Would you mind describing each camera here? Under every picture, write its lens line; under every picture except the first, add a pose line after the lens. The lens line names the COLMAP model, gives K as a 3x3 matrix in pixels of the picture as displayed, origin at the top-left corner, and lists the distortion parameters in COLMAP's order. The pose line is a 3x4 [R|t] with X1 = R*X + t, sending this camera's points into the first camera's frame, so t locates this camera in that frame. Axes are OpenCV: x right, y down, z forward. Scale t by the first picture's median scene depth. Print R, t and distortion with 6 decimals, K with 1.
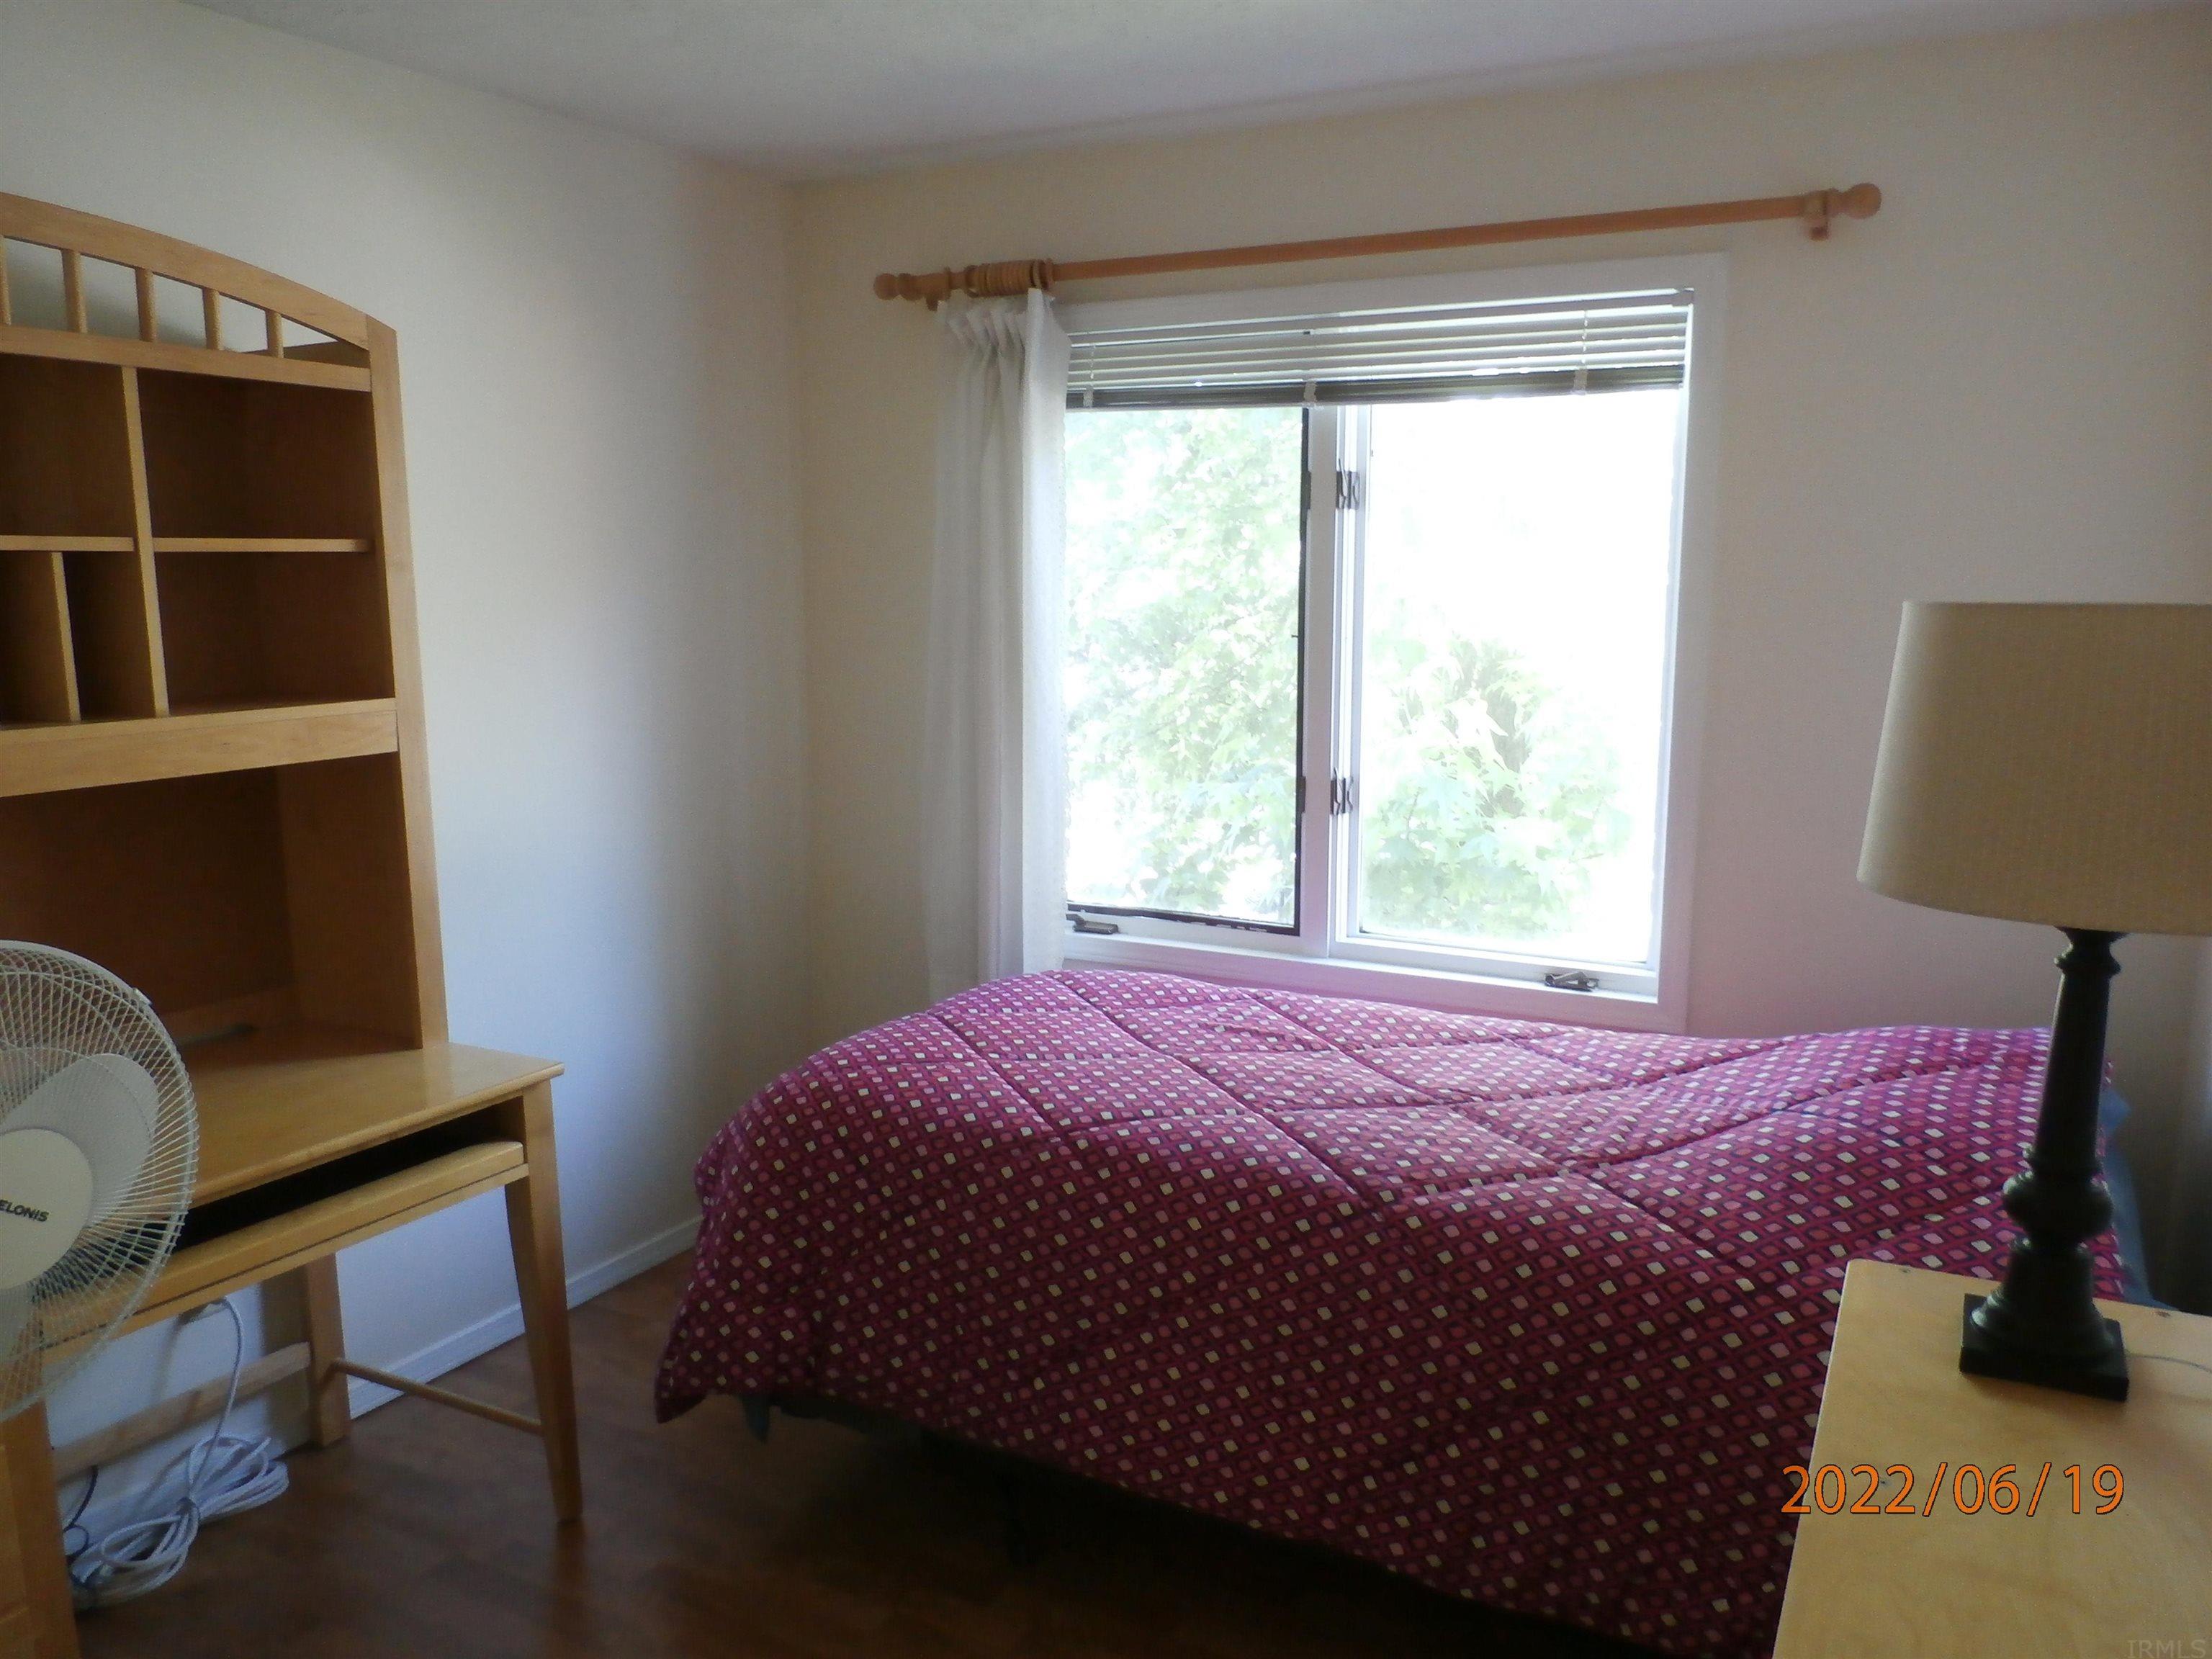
lens RADIAL K [[1710.2, 0, 1103.9], [0, 1710.2, 837.3], [0, 0, 1]] dist [0.023261, -0.008366]
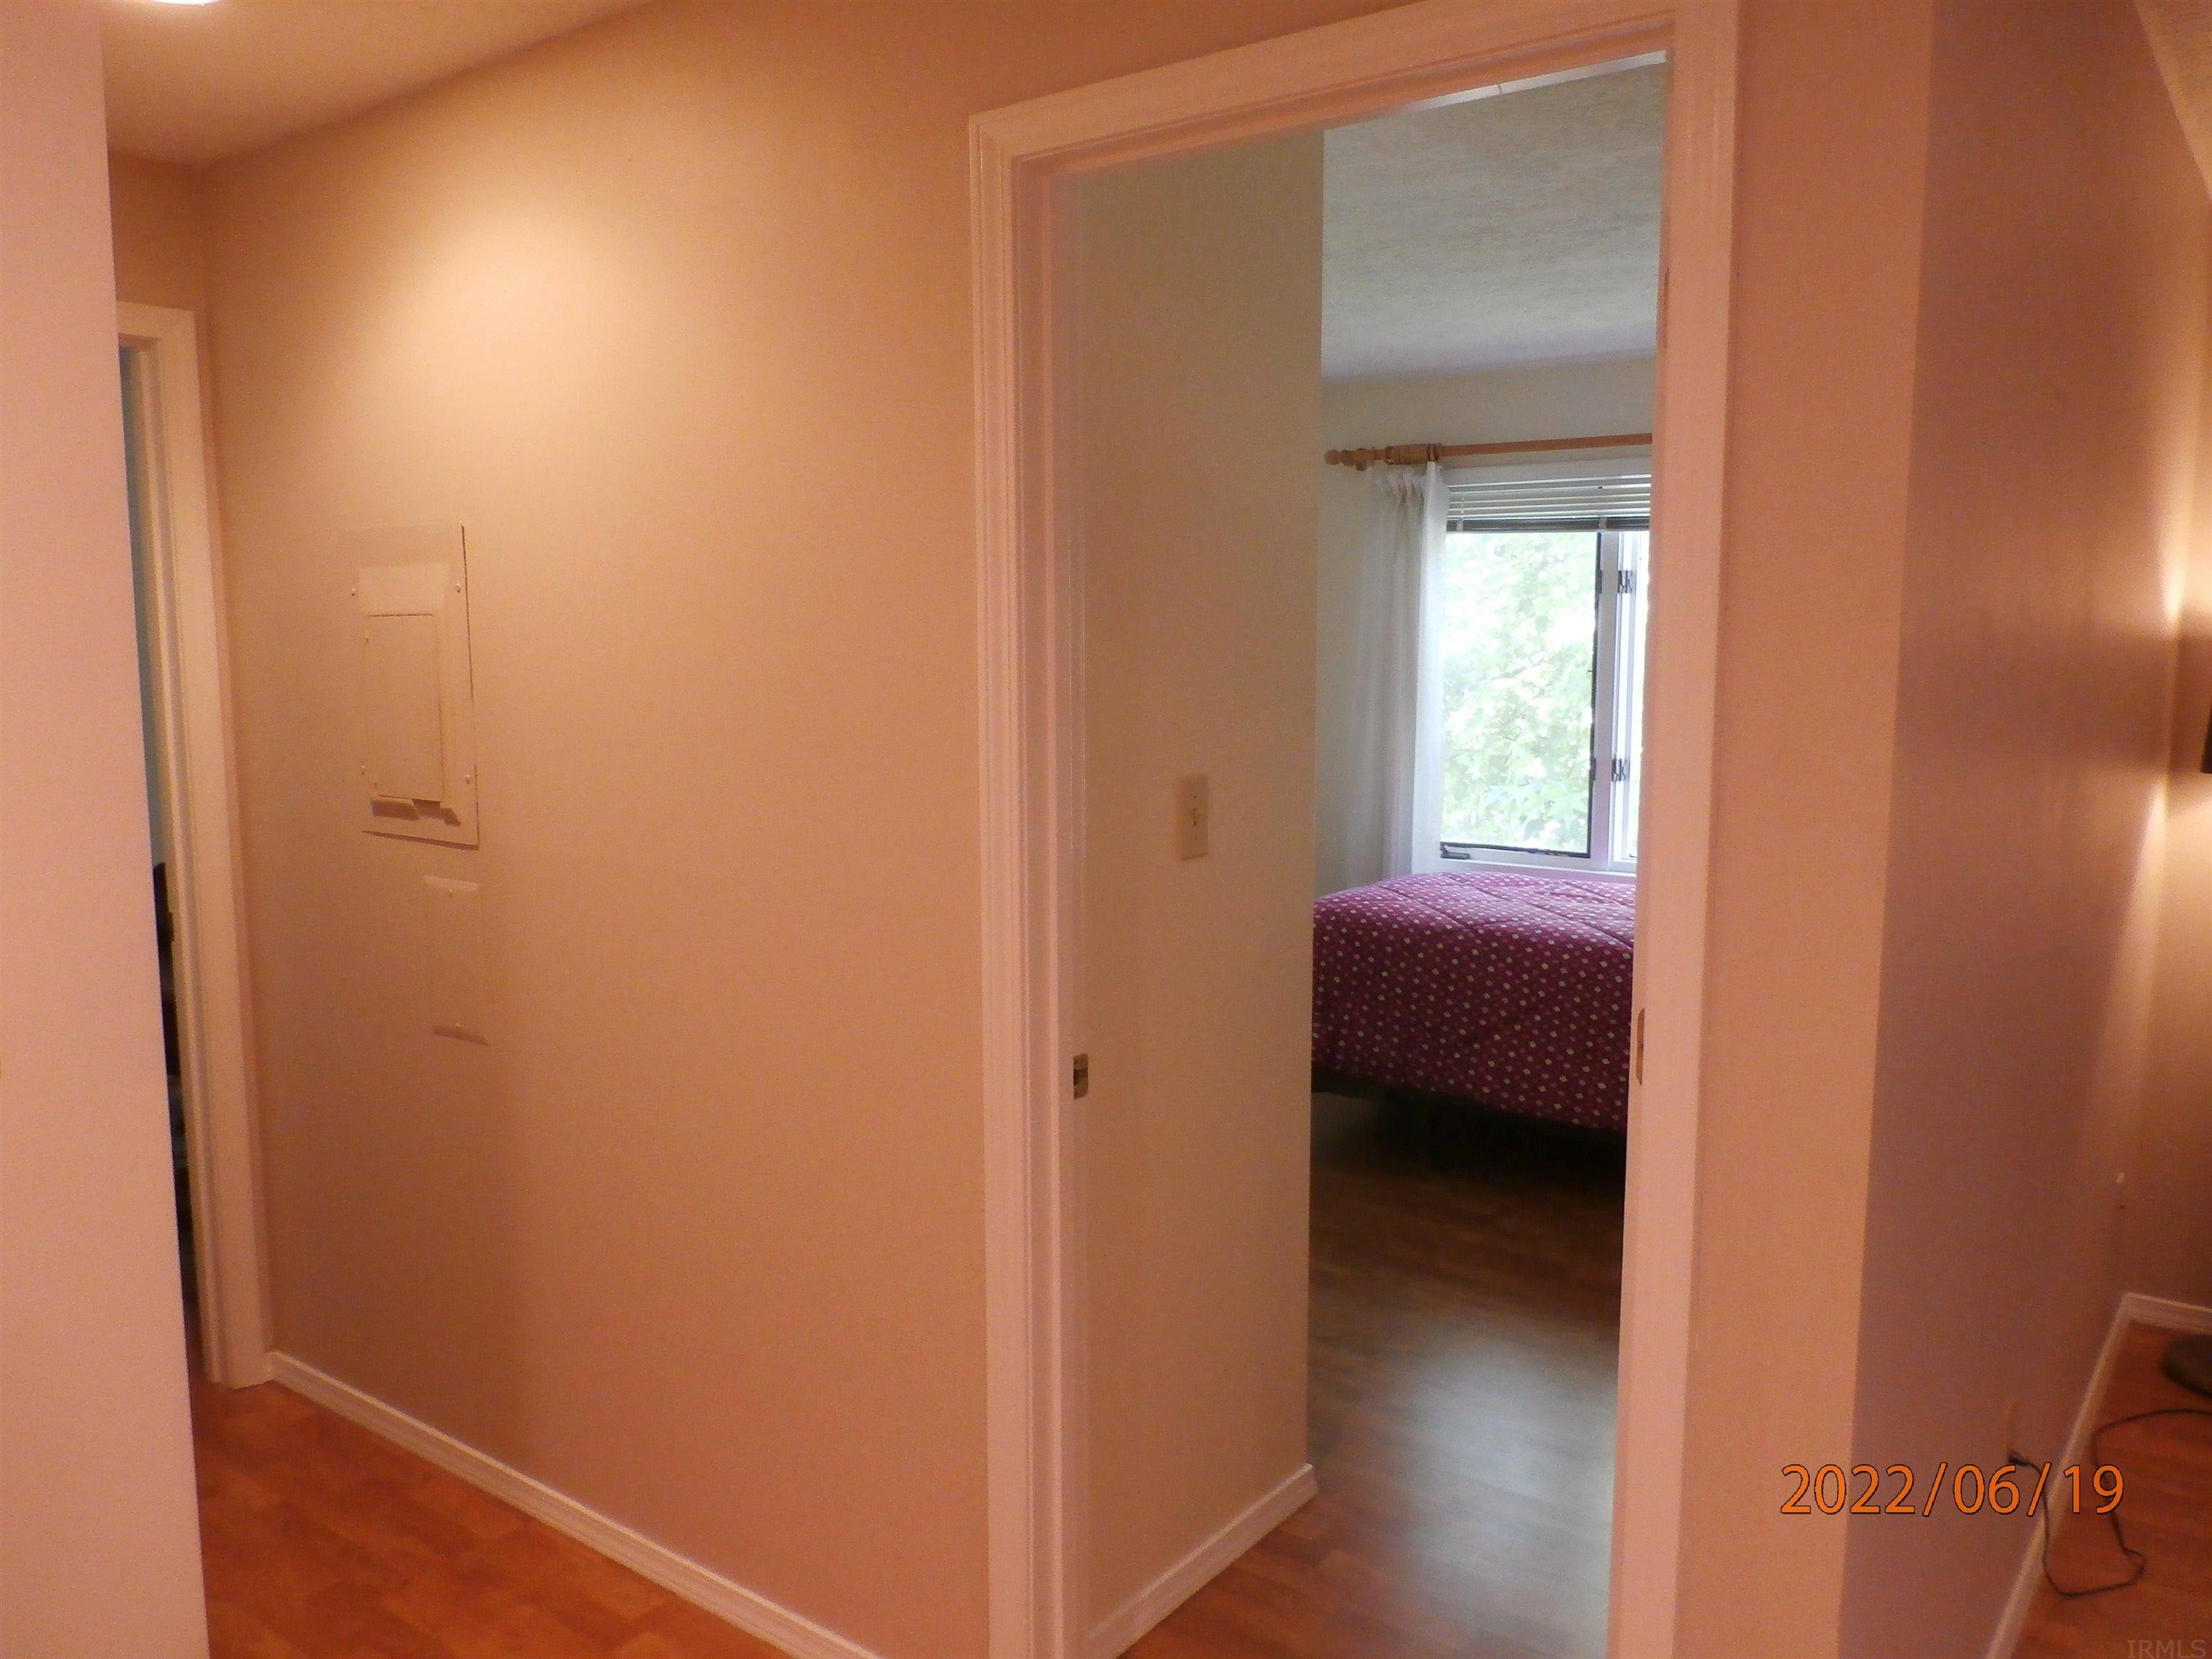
lens RADIAL K [[1710.2, 0, 1109.7], [0, 1710.2, 821.1], [0, 0, 1]] dist [0.023261, -0.008366]
pose [[0.990679, 0.017535, -0.135082, -0.137890], [-0.023526, 0.998803, -0.042882, 0.123119], [0.134169, 0.045661, 0.989906, -0.775645]]
